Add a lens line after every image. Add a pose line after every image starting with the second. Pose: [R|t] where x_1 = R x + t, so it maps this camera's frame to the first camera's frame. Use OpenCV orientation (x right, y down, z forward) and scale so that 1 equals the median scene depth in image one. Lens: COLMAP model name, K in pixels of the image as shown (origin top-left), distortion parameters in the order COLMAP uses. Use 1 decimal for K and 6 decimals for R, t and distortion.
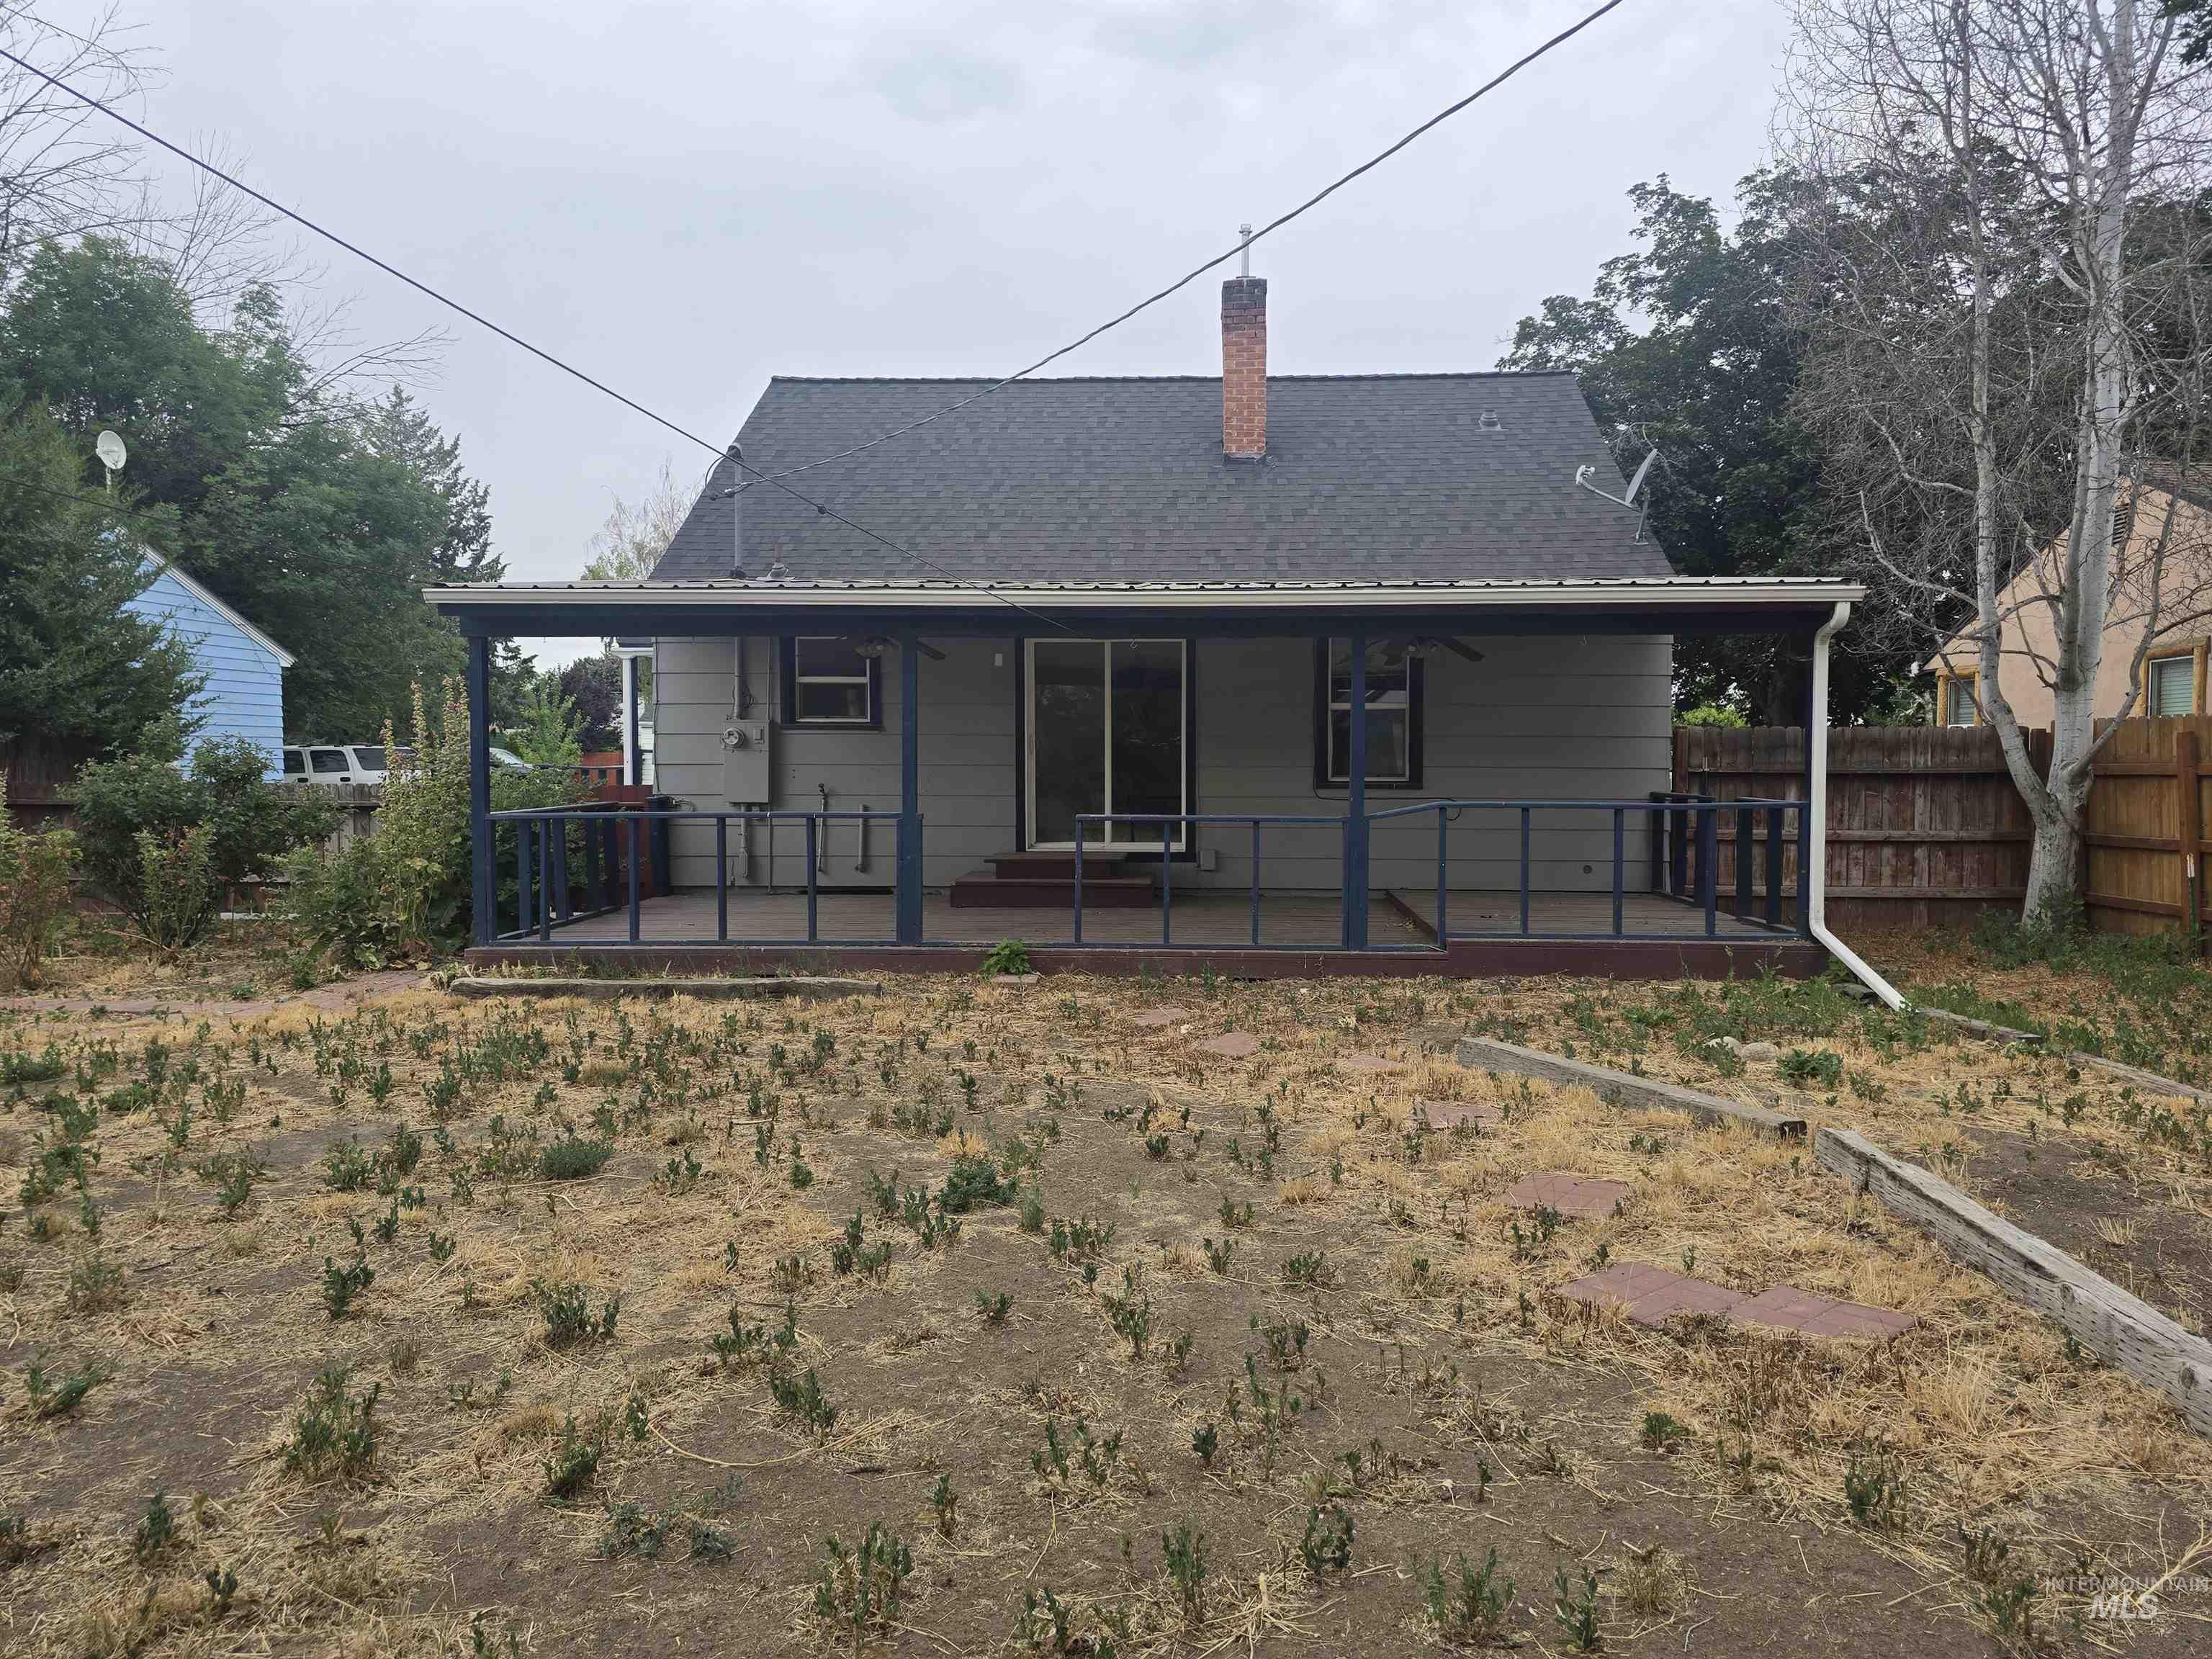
lens RADIAL K [[1500.5, 0, 1113.7], [0, 1500.5, 818.9], [0, 0, 1]] dist [0.026804, -0.007000]
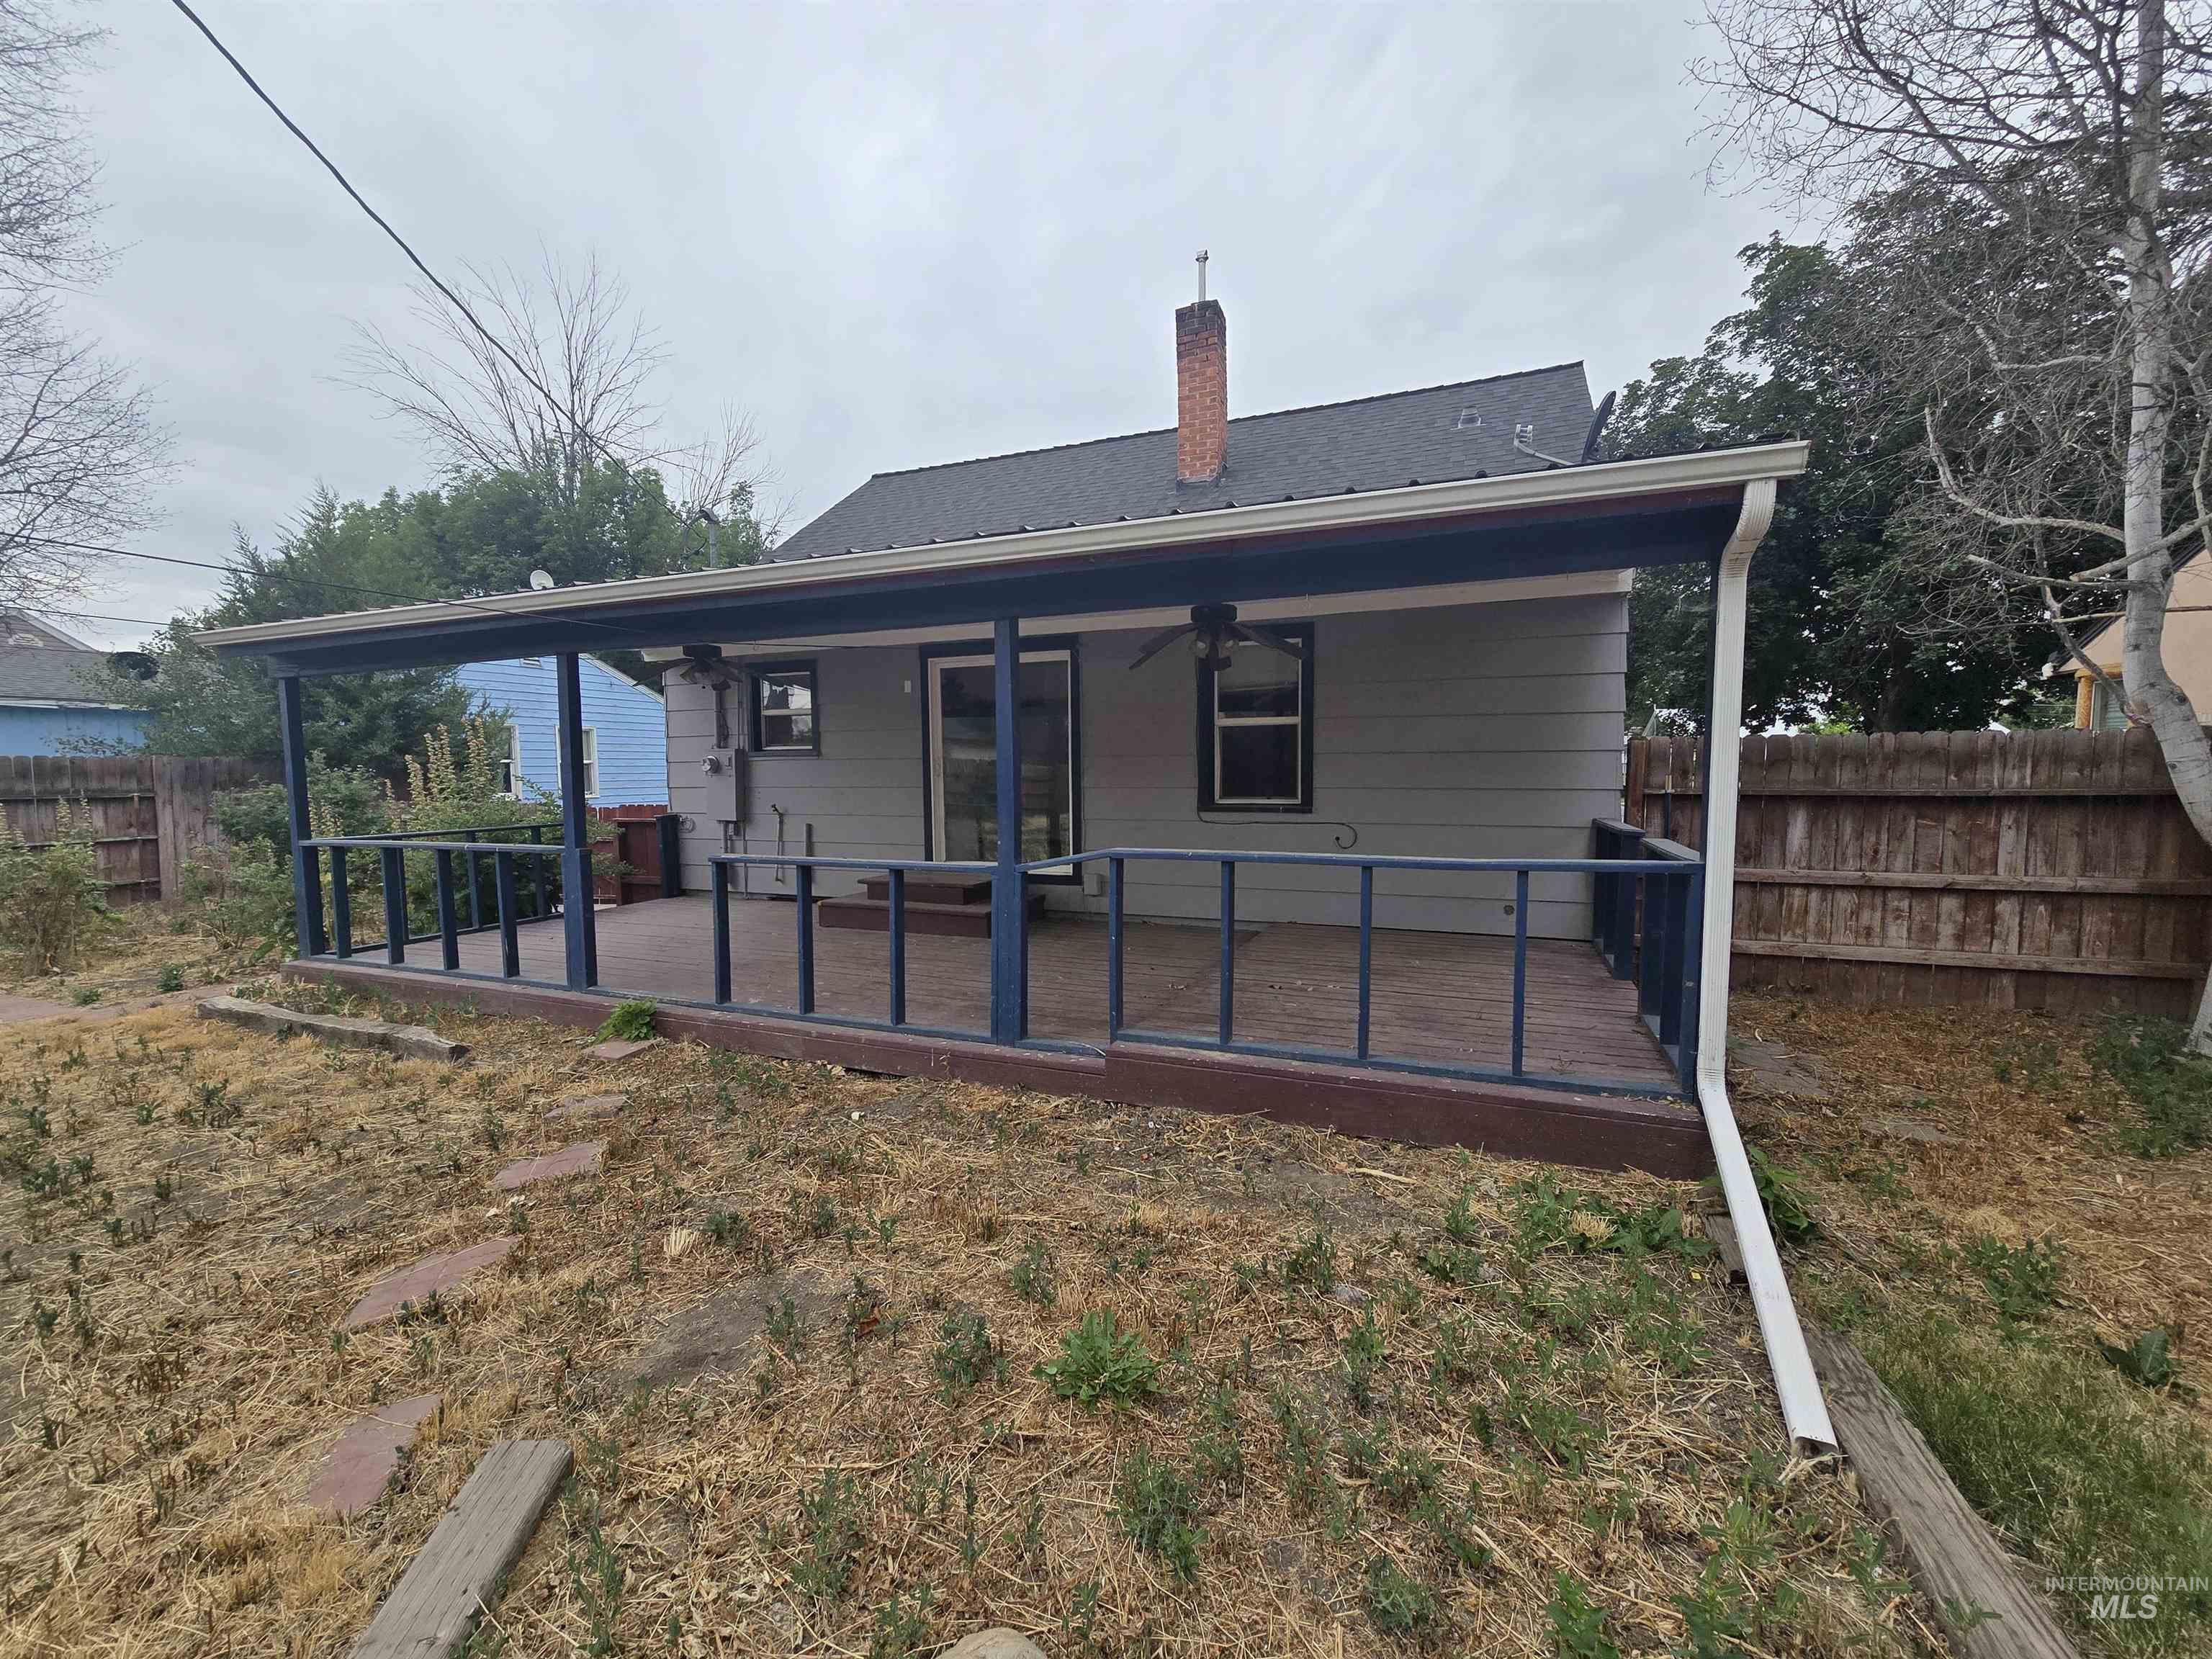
lens RADIAL K [[909.7, 0, 1092.0], [0, 909.7, 839.7], [0, 0, 1]] dist [-0.003745, 0.001262]
pose [[0.944432, 0.014039, -0.328406, 0.255403], [-0.000830, 0.999186, 0.040327, -0.025112], [0.328705, -0.037814, 0.943675, 0.435990]]
